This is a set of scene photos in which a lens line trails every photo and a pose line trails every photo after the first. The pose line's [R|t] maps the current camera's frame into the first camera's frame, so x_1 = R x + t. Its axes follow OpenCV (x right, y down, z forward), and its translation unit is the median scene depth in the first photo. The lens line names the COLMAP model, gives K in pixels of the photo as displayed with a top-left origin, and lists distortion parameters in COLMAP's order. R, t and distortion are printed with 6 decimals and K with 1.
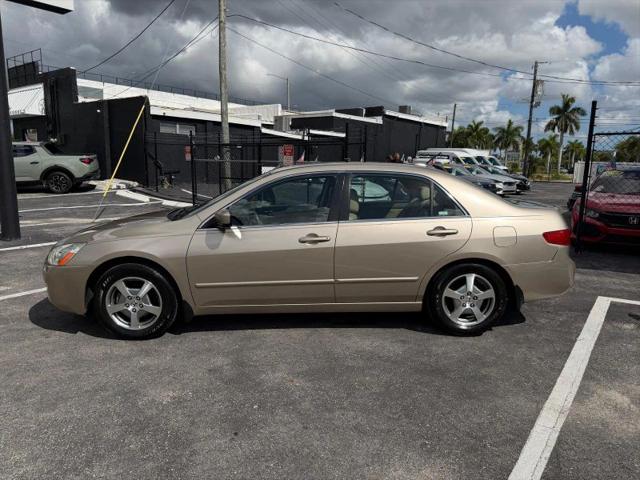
lens RADIAL K [[452.1, 0, 320.0], [0, 452.1, 240.0], [0, 0, 1]] dist [0.031608, -0.047056]
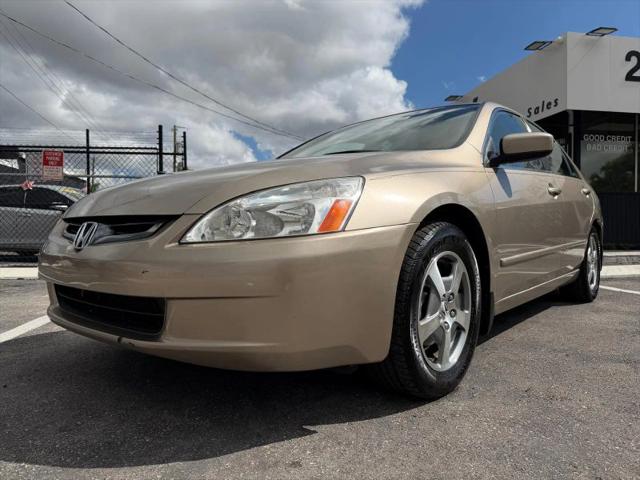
lens RADIAL K [[460.6, 0, 320.0], [0, 460.6, 240.0], [0, 0, 1]] dist [-0.019506, 0.006119]
pose [[0.683613, -0.029987, 0.729228, -0.765807], [0.134759, 0.987162, -0.085736, 0.084472], [-0.717296, 0.156881, 0.678878, 0.703798]]
